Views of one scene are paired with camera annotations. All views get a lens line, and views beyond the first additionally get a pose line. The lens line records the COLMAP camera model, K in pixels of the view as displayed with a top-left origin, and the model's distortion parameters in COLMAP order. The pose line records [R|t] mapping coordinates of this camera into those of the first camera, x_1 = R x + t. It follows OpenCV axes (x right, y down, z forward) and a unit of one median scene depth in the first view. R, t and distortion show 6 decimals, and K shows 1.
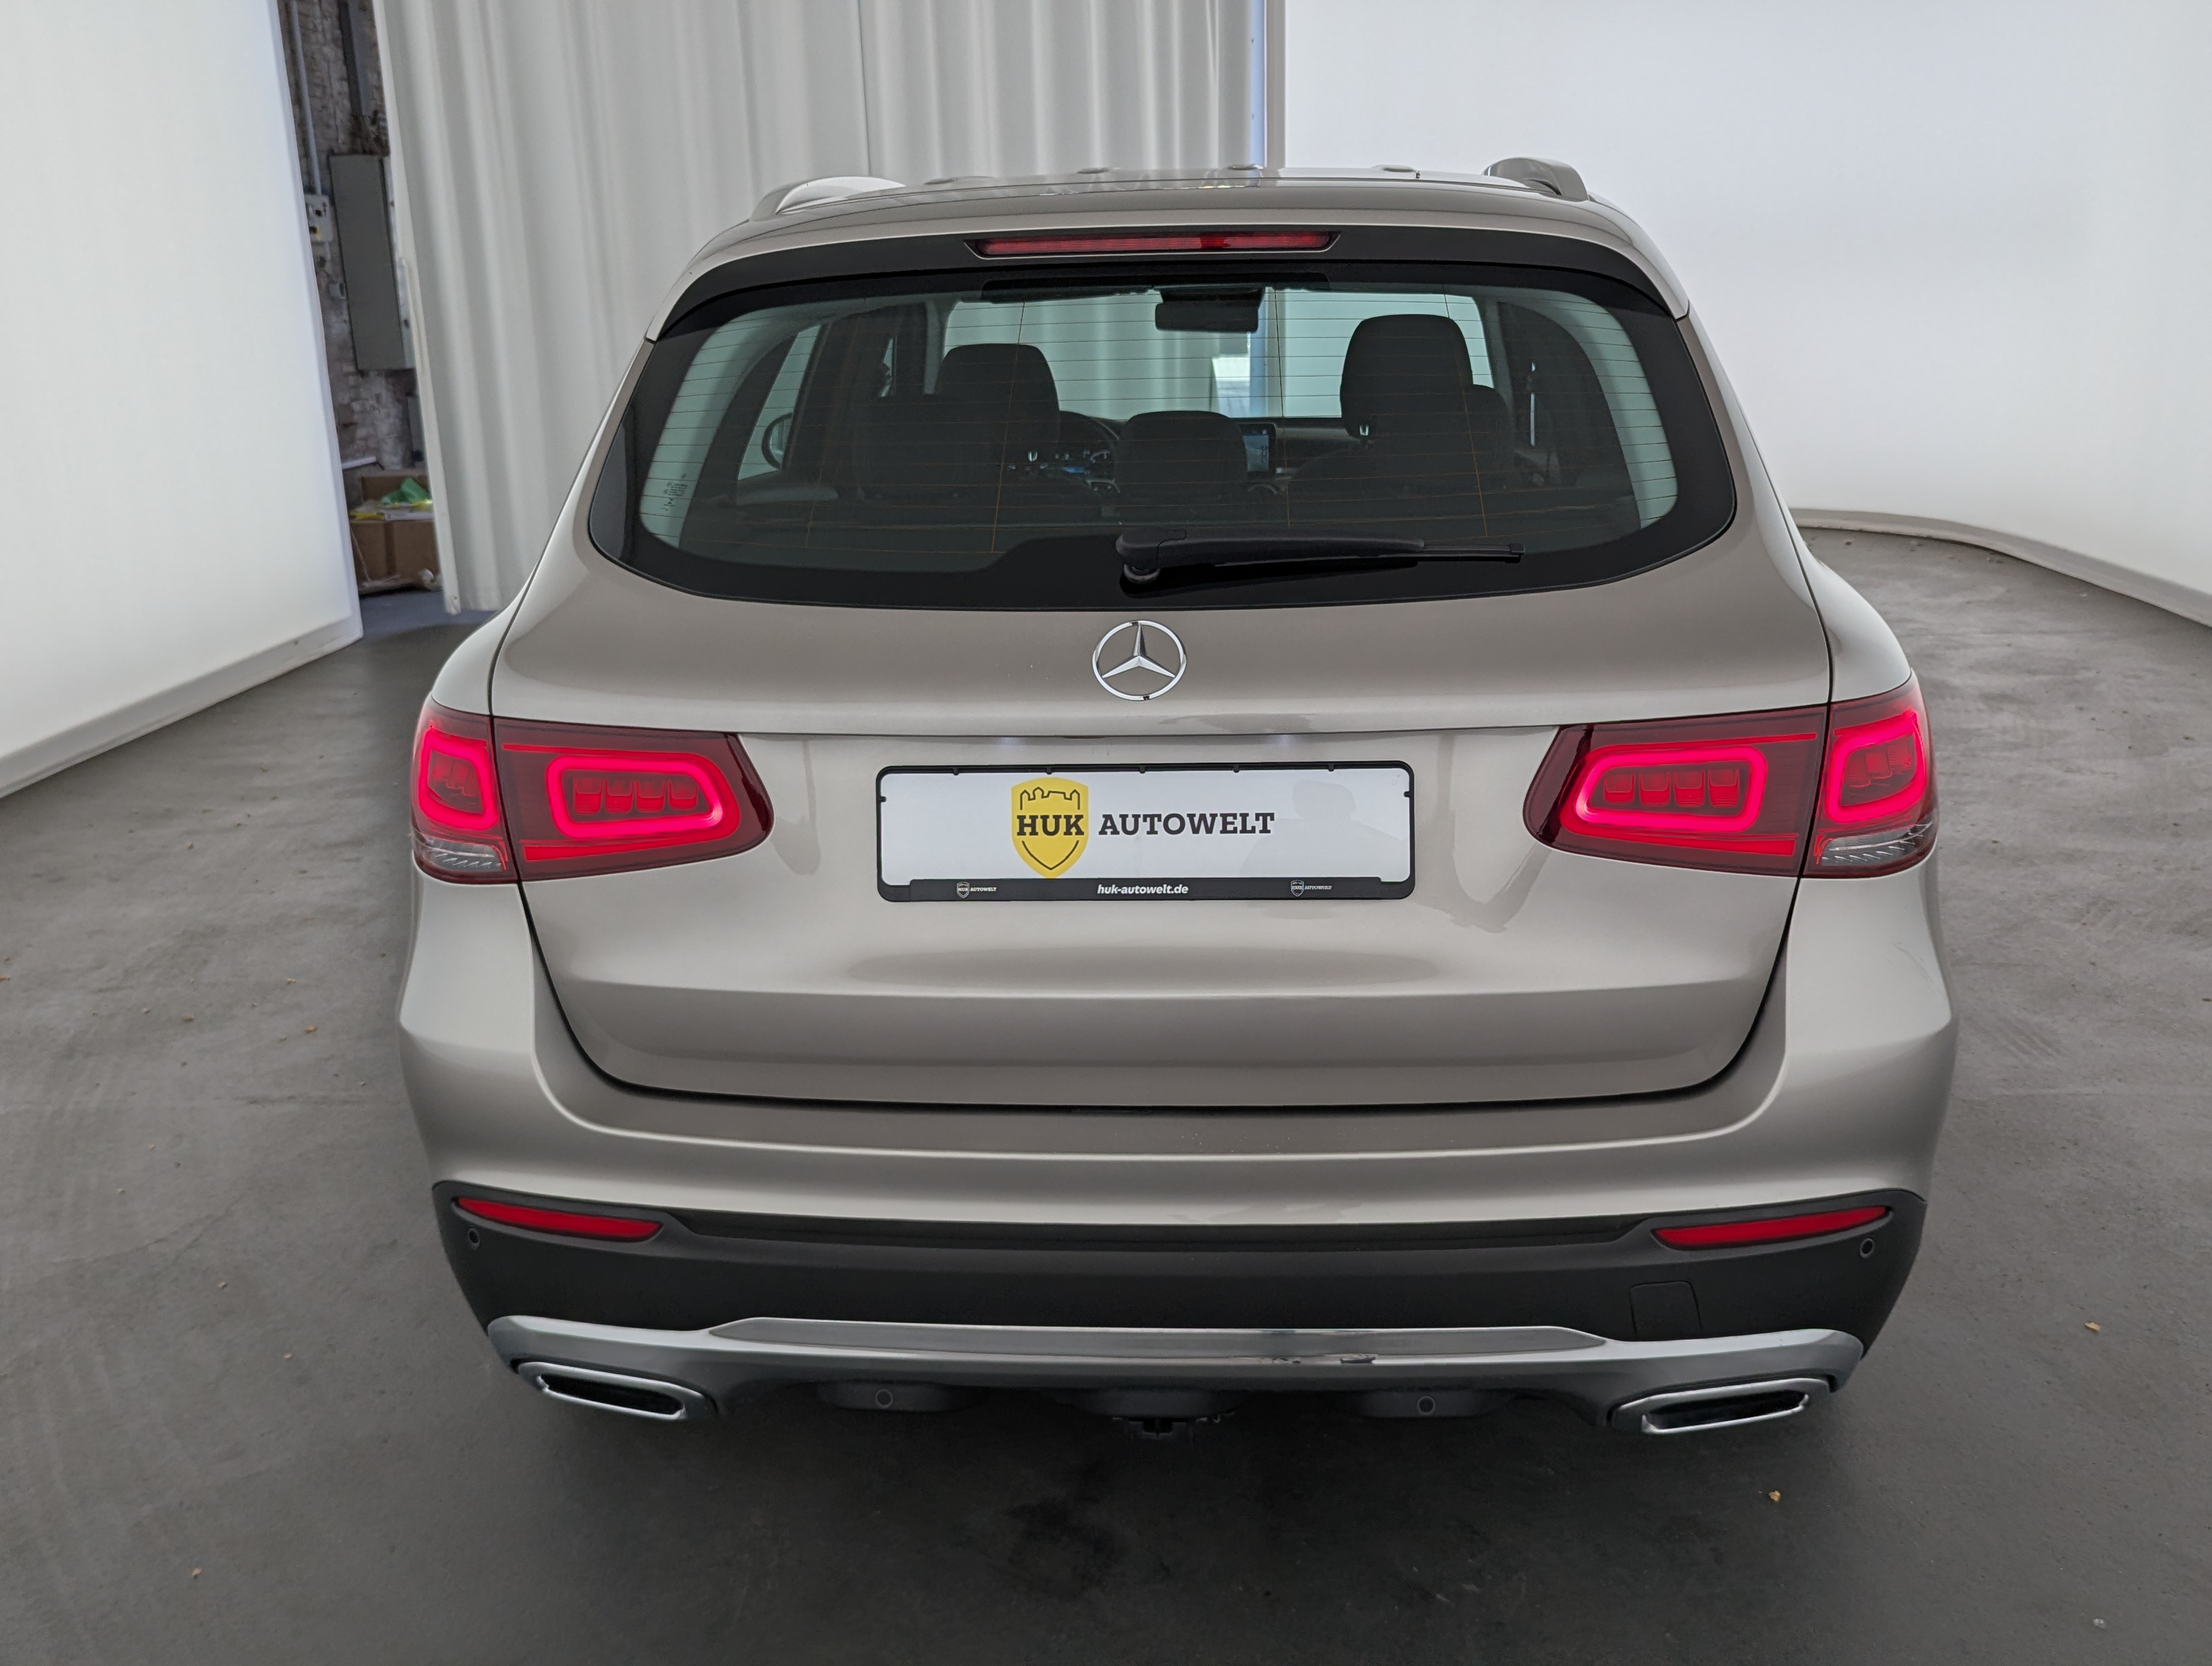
lens RADIAL K [[1980.0, 0, 1109.8], [0, 1980.0, 825.8], [0, 0, 1]] dist [0.046263, -0.042015]
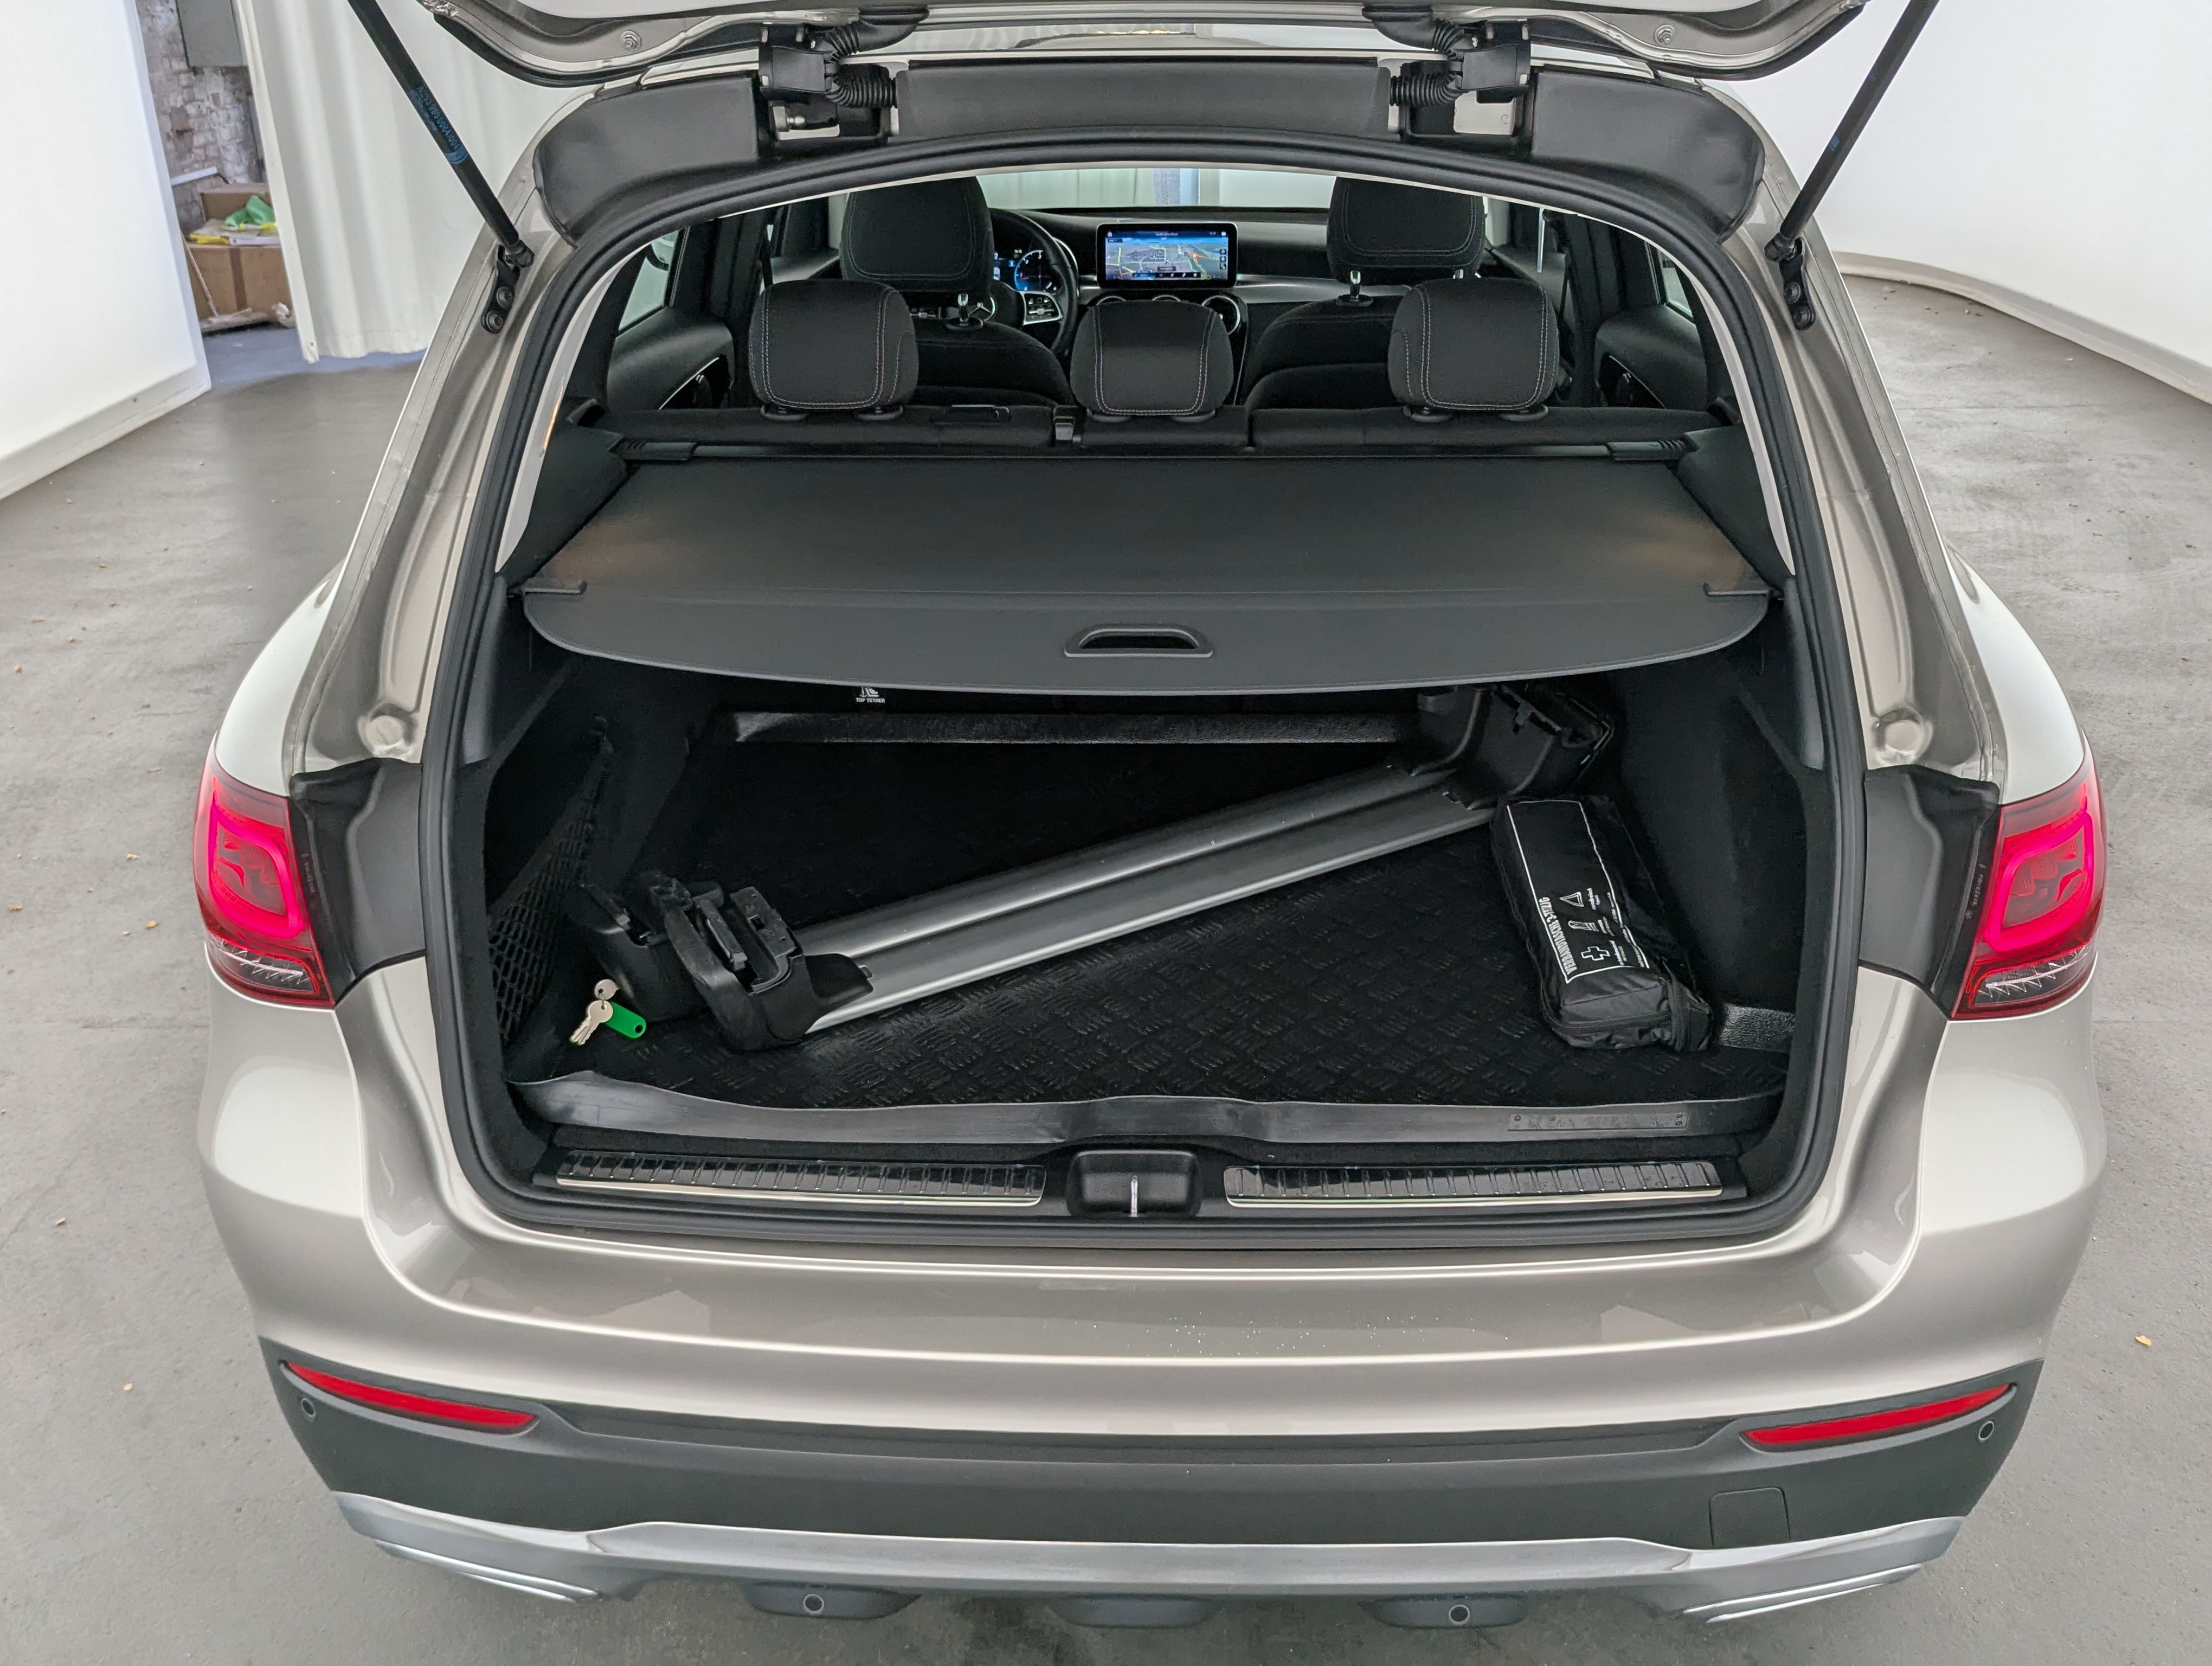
lens RADIAL K [[1980.0, 0, 1099.6], [0, 1980.0, 844.1], [0, 0, 1]] dist [0.046263, -0.042015]
pose [[0.999219, -0.002942, 0.039400, -0.010708], [-0.003416, 0.987057, 0.160333, -0.068394], [-0.039361, -0.160342, 0.986276, 0.091601]]
